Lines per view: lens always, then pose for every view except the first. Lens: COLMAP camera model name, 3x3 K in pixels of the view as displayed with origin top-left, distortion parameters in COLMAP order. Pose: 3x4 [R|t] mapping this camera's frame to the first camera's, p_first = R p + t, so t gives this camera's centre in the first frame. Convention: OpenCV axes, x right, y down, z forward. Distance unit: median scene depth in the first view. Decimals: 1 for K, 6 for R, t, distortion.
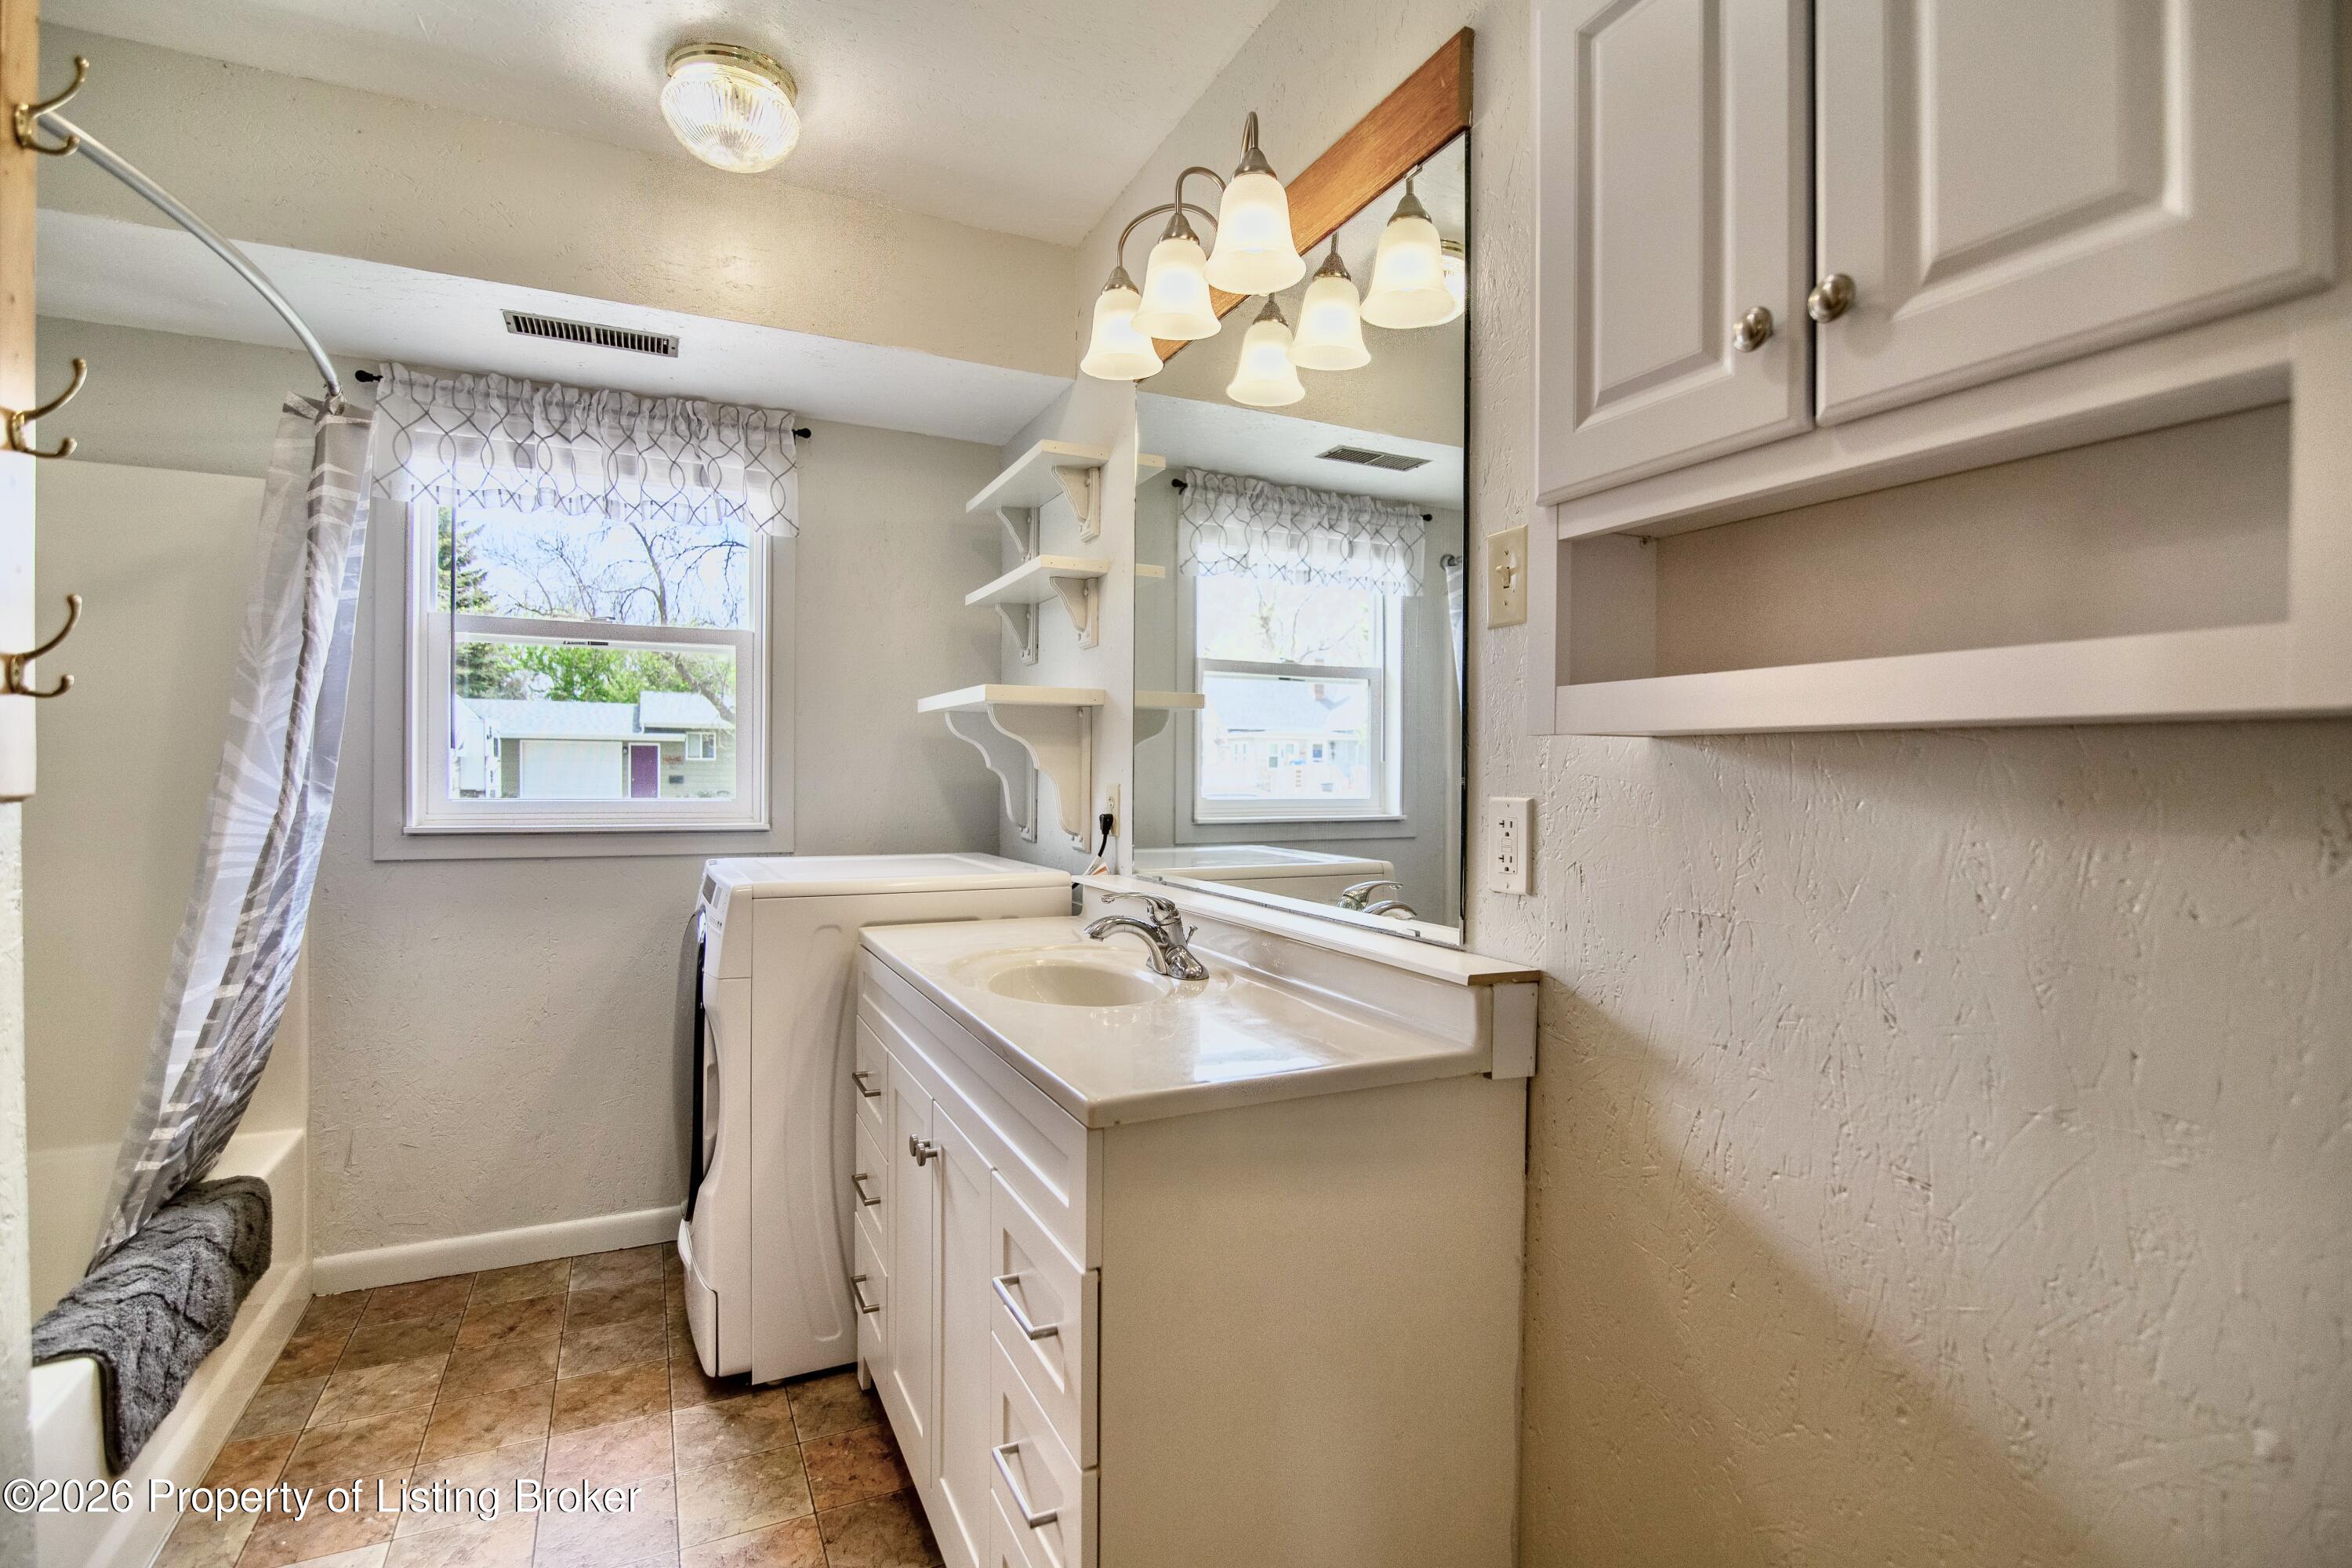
lens RADIAL K [[1085.6, 0, 1175.9], [0, 1085.6, 783.8], [0, 0, 1]] dist [-0.023282, 0.003405]
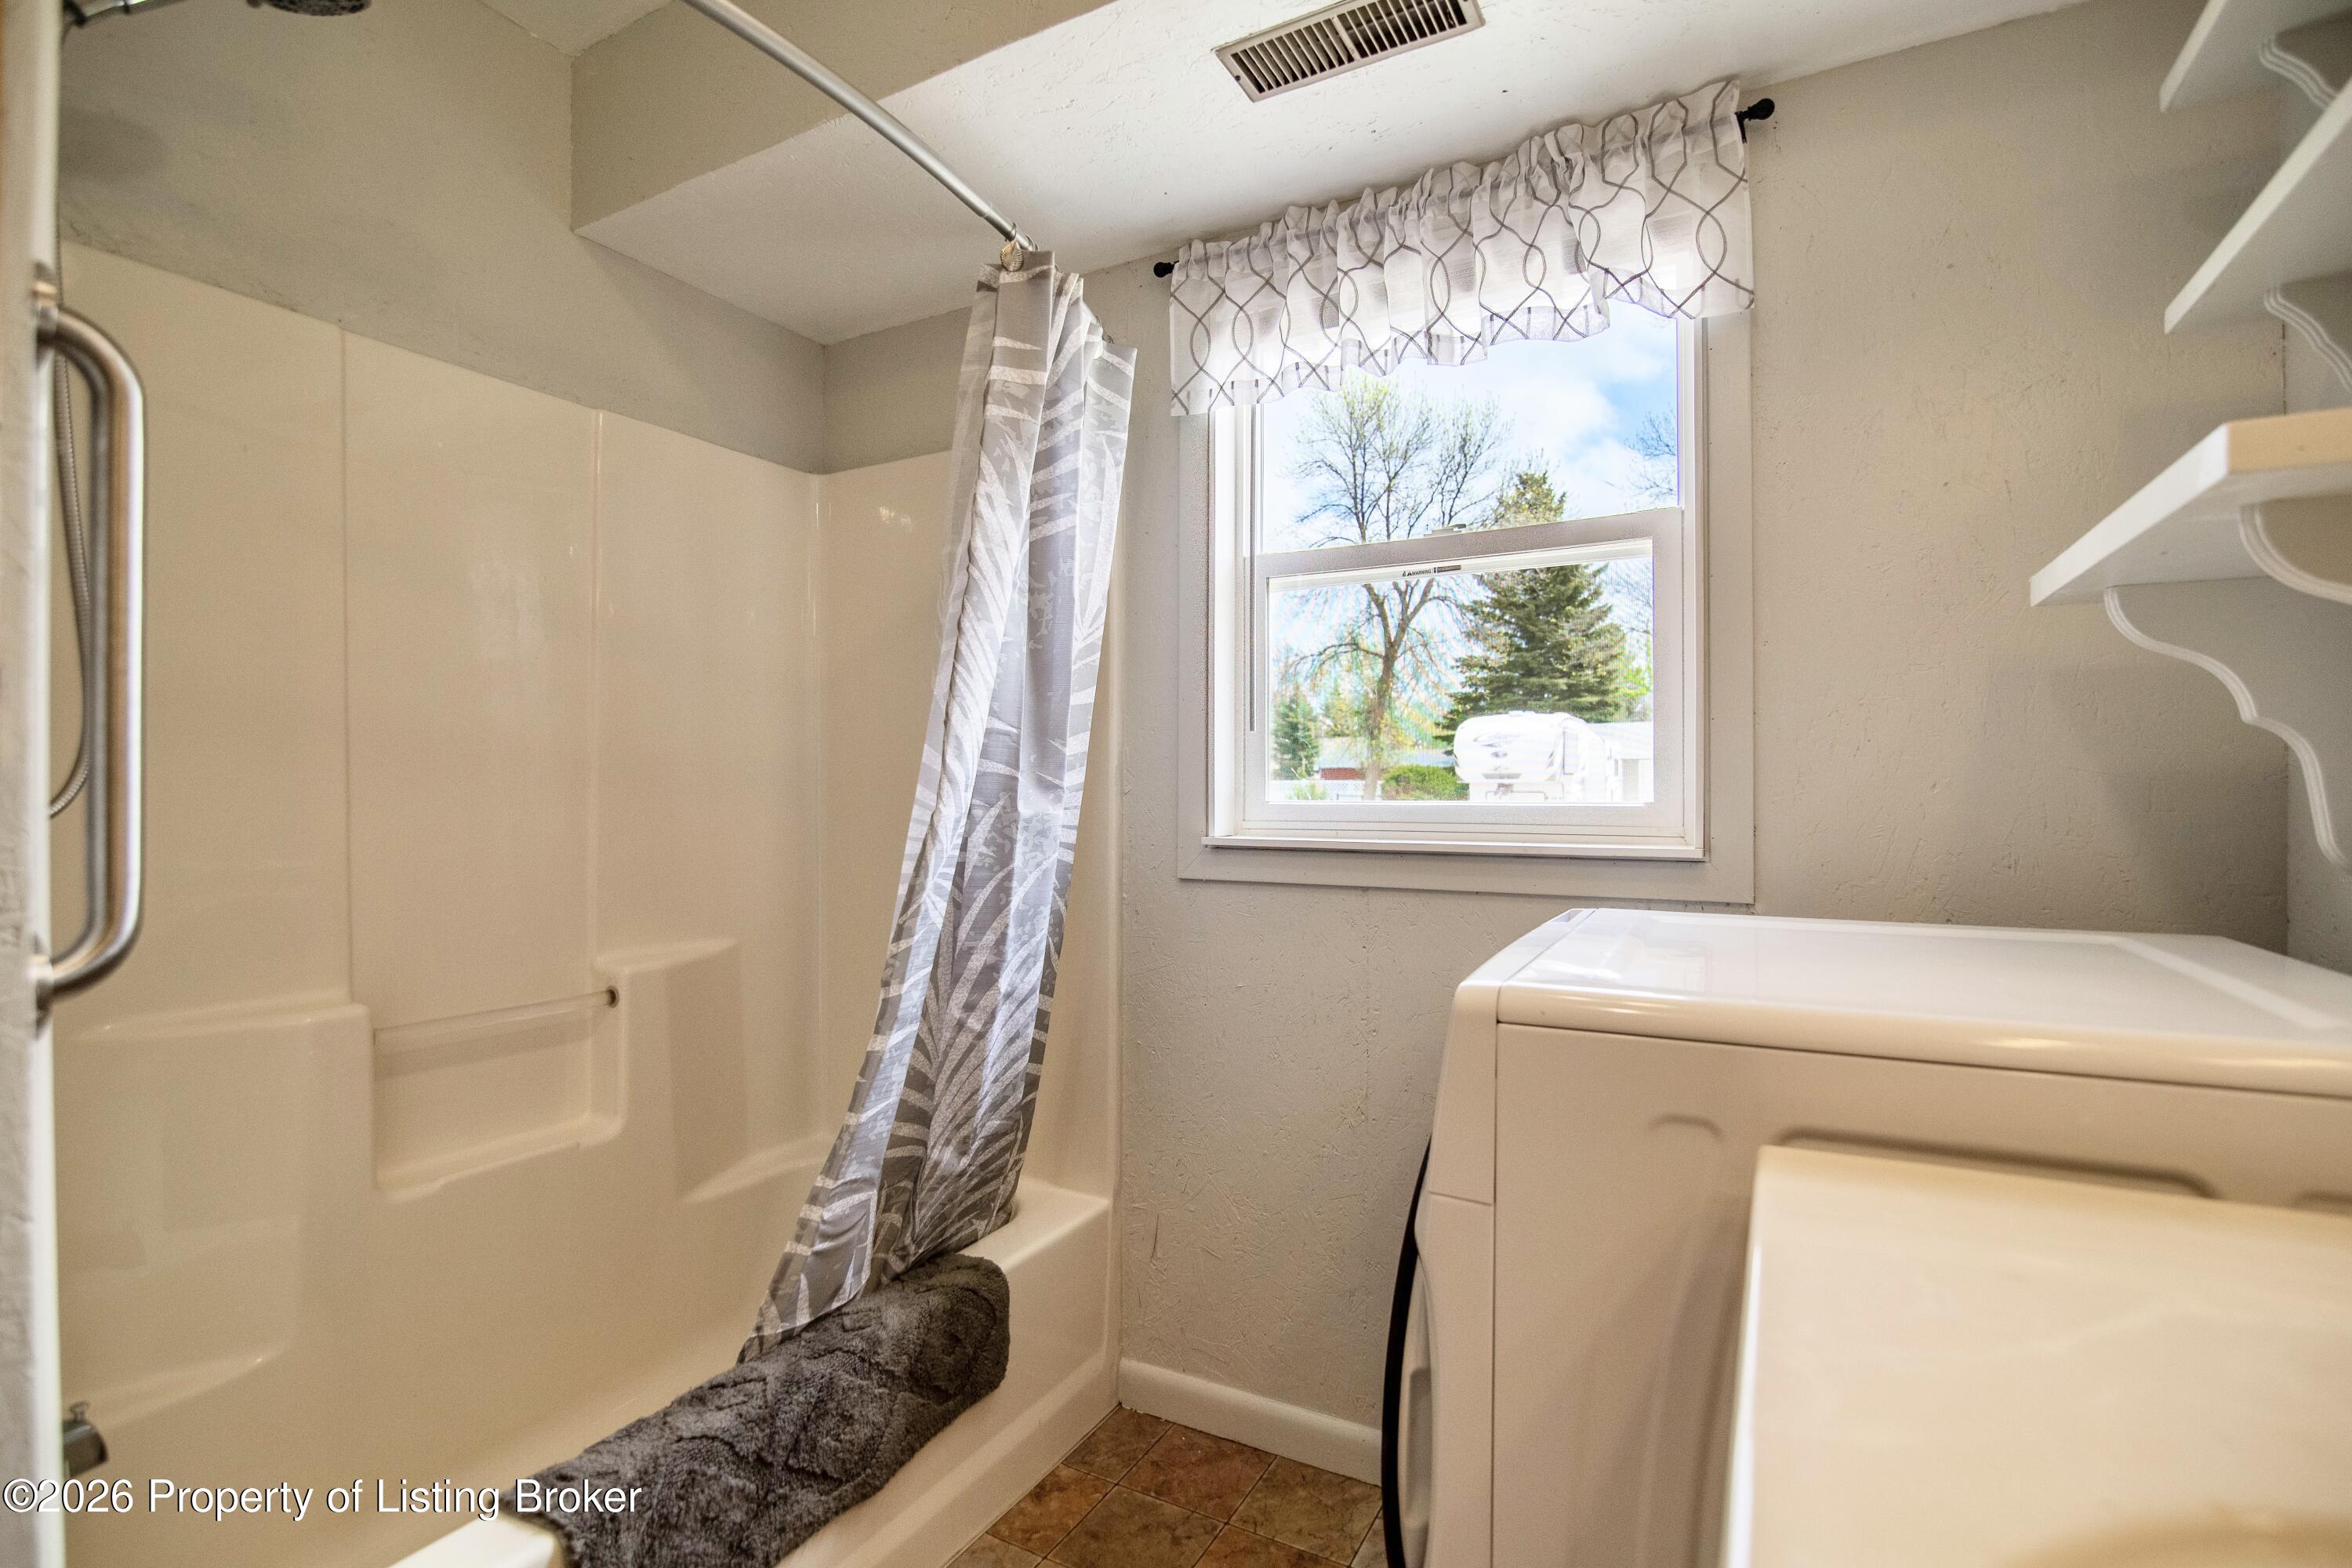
lens RADIAL K [[1085.6, 0, 1186.1], [0, 1085.6, 792.6], [0, 0, 1]] dist [-0.023282, 0.003405]
pose [[0.572793, -0.009045, -0.819650, -0.089570], [-0.000157, 0.999938, -0.011144, 0.016956], [0.819700, 0.006512, 0.572756, 0.534793]]
